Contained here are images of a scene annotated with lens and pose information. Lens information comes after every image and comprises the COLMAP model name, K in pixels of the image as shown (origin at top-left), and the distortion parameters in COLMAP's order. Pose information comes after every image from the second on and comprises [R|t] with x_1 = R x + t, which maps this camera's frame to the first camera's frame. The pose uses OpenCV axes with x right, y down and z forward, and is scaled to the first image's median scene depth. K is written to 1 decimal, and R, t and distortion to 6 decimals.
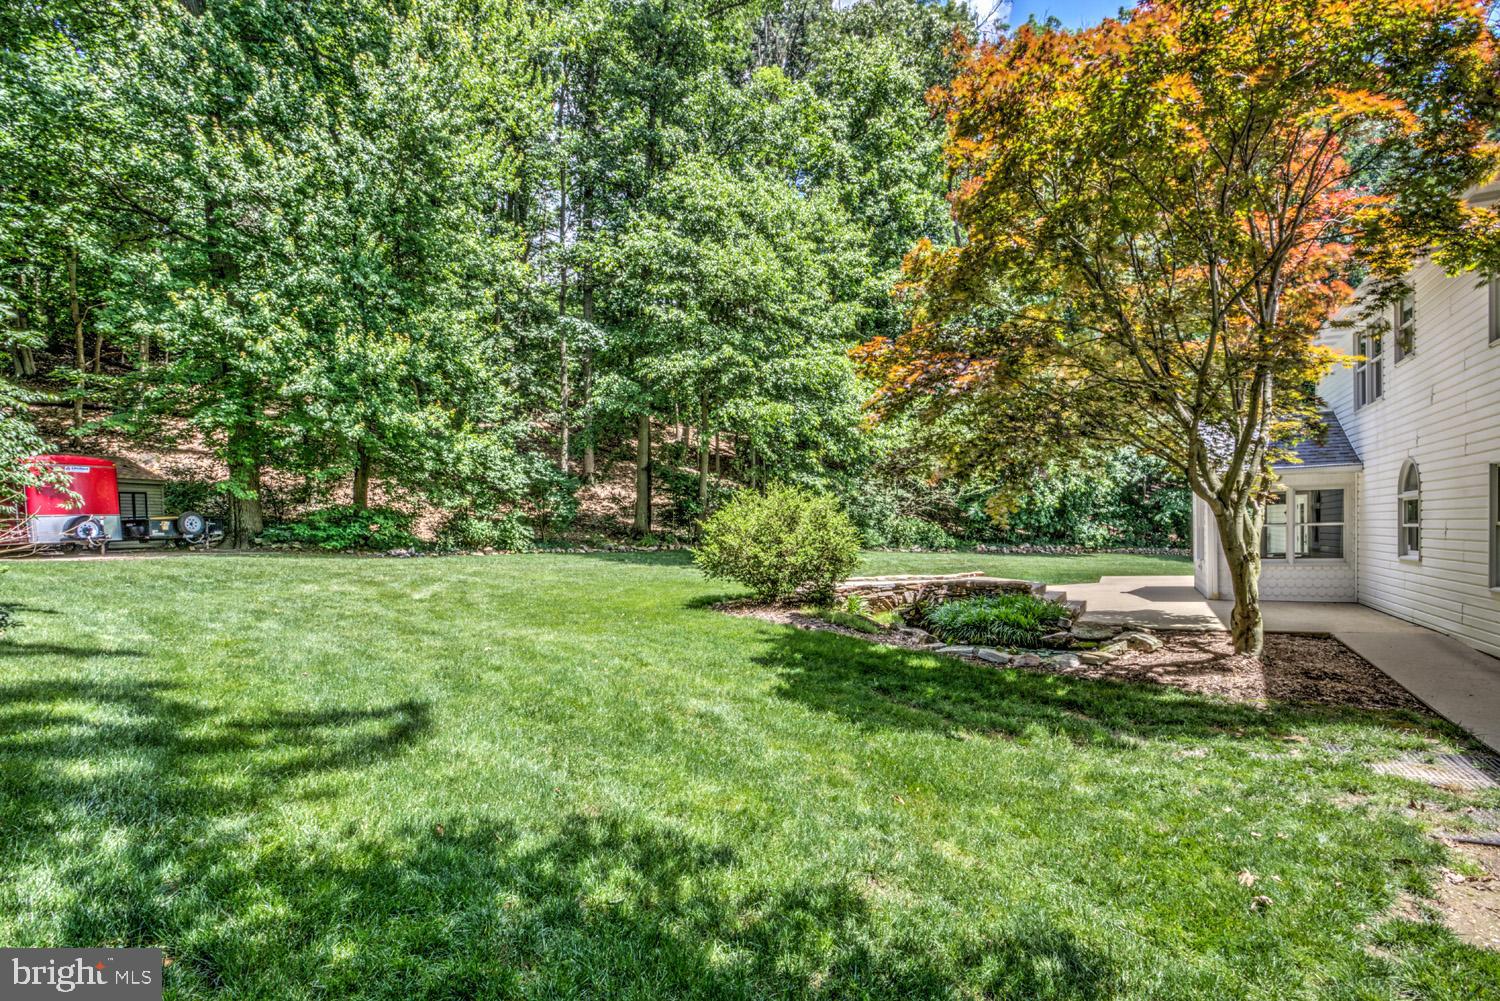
lens RADIAL K [[757.2, 0, 750.0], [0, 757.2, 575.1], [0, 0, 1]] dist [0.000134, -0.000033]
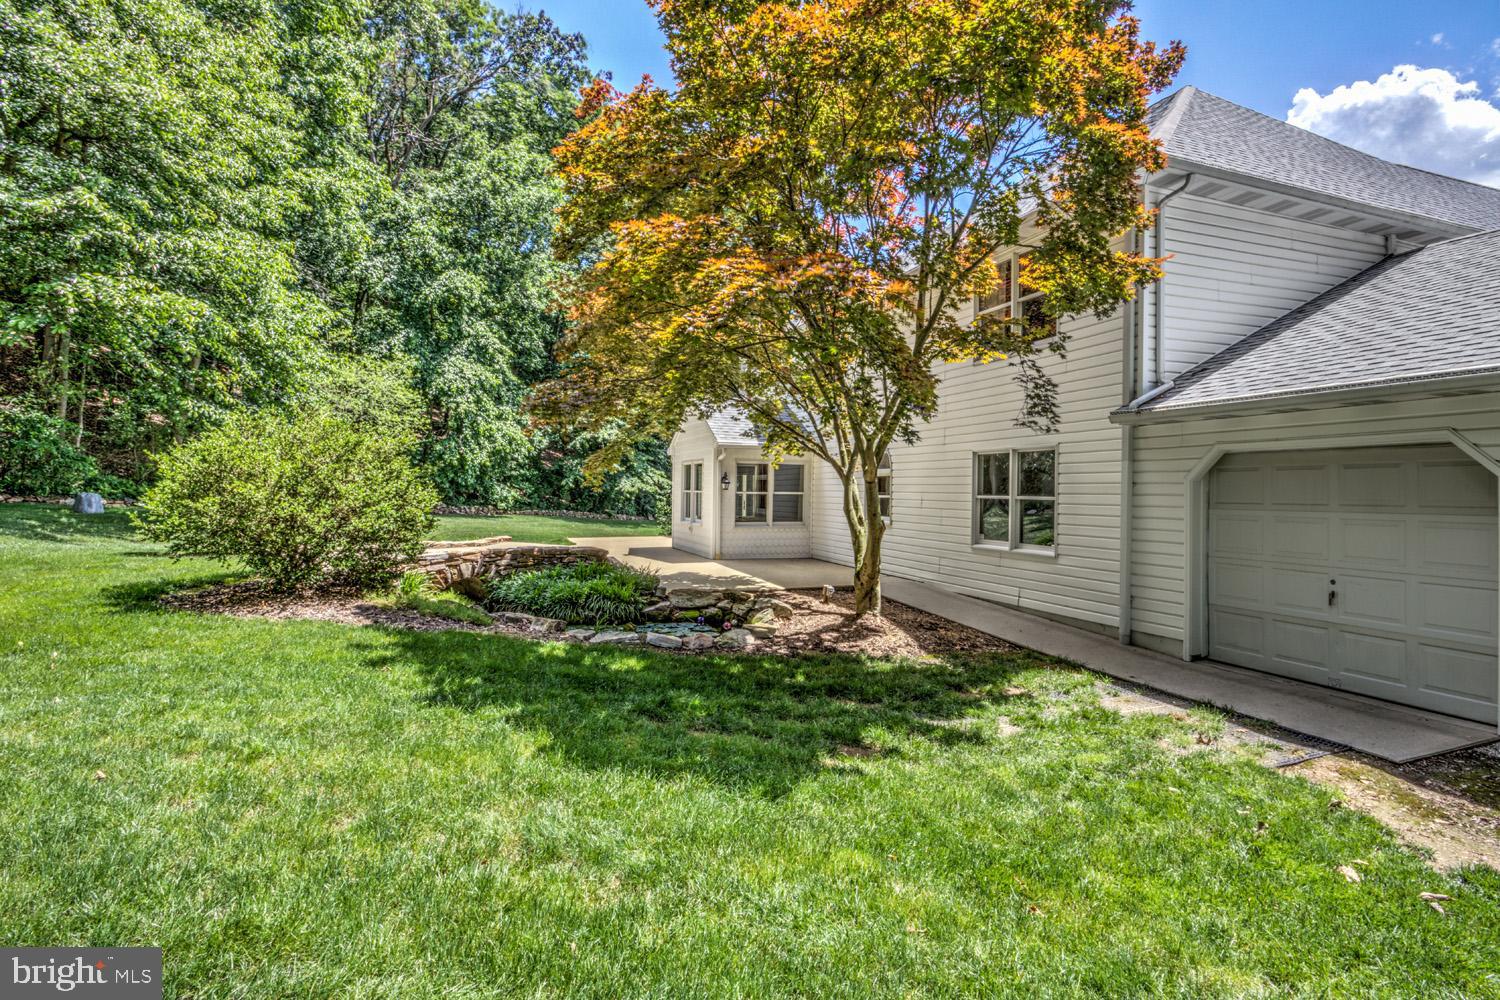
lens RADIAL K [[733.5, 0, 750.0], [0, 733.5, 500.0], [0, 0, 1]] dist [-0.001396, -0.000375]
pose [[0.682457, 0.023686, 0.730542, -0.091002], [0.010965, 0.999031, -0.042634, -0.005073], [-0.730843, 0.037107, 0.681536, 0.166085]]
